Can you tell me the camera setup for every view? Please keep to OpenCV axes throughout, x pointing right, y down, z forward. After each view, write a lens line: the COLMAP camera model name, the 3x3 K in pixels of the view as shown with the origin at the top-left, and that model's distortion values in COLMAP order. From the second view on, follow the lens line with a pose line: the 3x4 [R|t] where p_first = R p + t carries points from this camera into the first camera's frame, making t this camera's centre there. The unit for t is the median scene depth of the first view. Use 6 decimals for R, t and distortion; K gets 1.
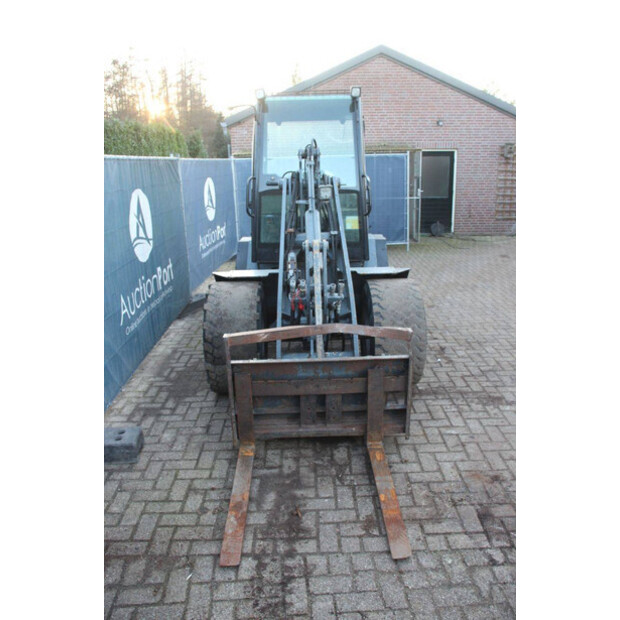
lens RADIAL K [[512.3, 0, 310.0], [0, 512.3, 310.0], [0, 0, 1]] dist [-0.178620, 0.159103]
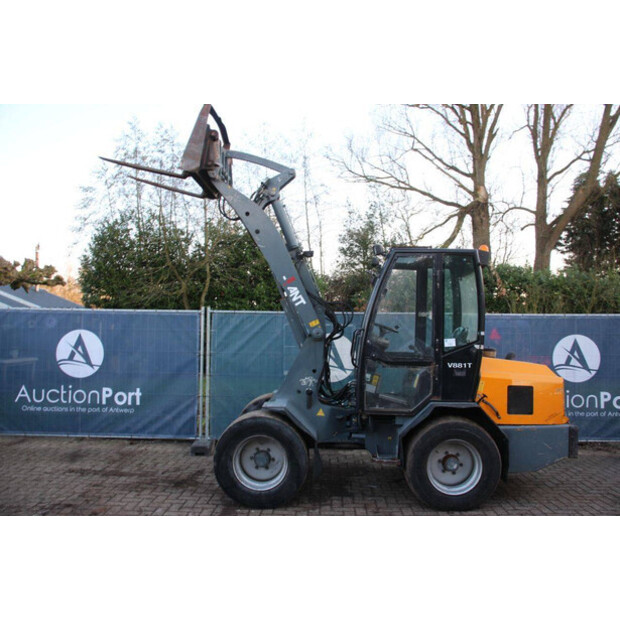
lens RADIAL K [[512.3, 0, 310.0], [0, 512.3, 310.0], [0, 0, 1]] dist [-0.178620, 0.159103]
pose [[-0.040022, -0.022886, -0.998937, 1.648850], [-0.289041, 0.957261, -0.010351, -0.375686], [0.956480, 0.288319, -0.044926, 1.354307]]
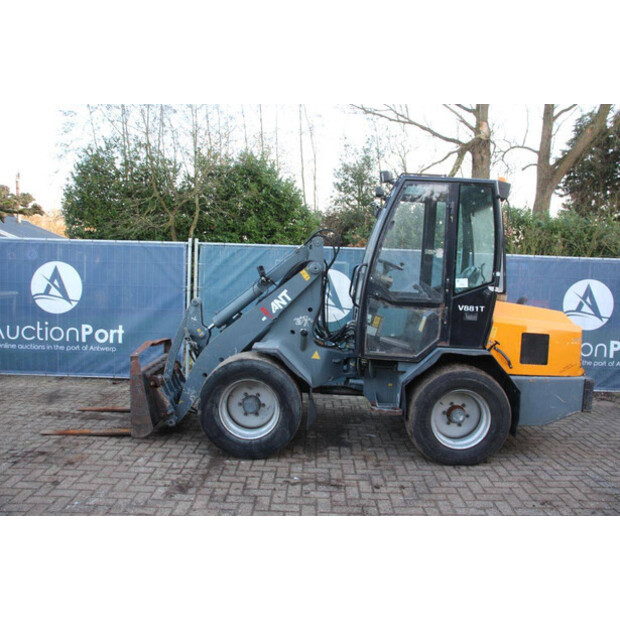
lens RADIAL K [[512.3, 0, 310.0], [0, 512.3, 310.0], [0, 0, 1]] dist [-0.178620, 0.159103]
pose [[-0.021424, 0.098908, -0.994866, 1.502158], [-0.310970, 0.945075, 0.100654, -0.360877], [0.950178, 0.311530, 0.010510, 1.332707]]
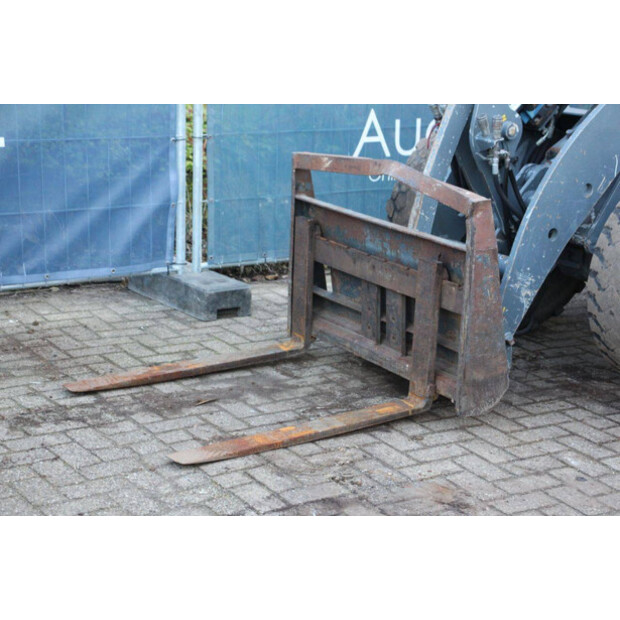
lens RADIAL K [[1439.5, 0, 310.0], [0, 1439.5, 310.0], [0, 0, 1]] dist [0.416148, 0.039774]
pose [[0.502184, 0.250594, -0.827656, 1.323058], [-0.284181, 0.951759, 0.115741, 0.022549], [0.816733, 0.177080, 0.549172, 0.029695]]
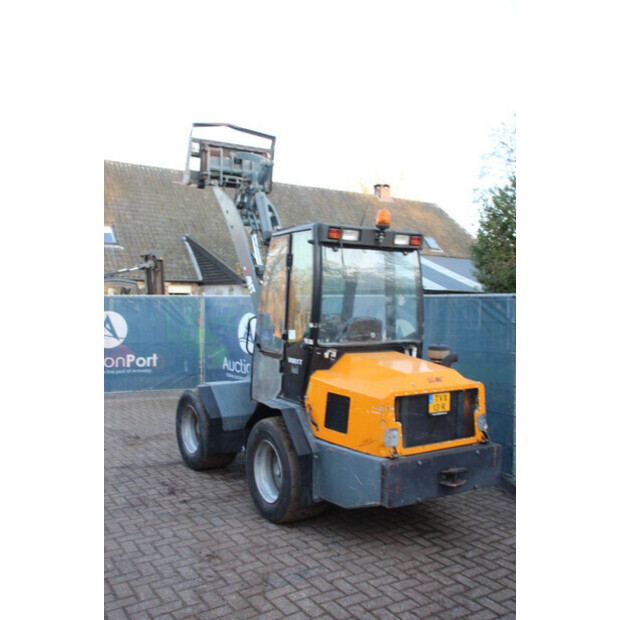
lens RADIAL K [[598.2, 0, 308.2], [0, 598.2, 296.9], [0, 0, 1]] dist [-0.176908, 0.180271]
pose [[-0.848257, 0.010902, -0.529472, 0.948852], [-0.137674, 0.960874, 0.240349, -0.879641], [0.511376, 0.276772, -0.813567, 2.929395]]
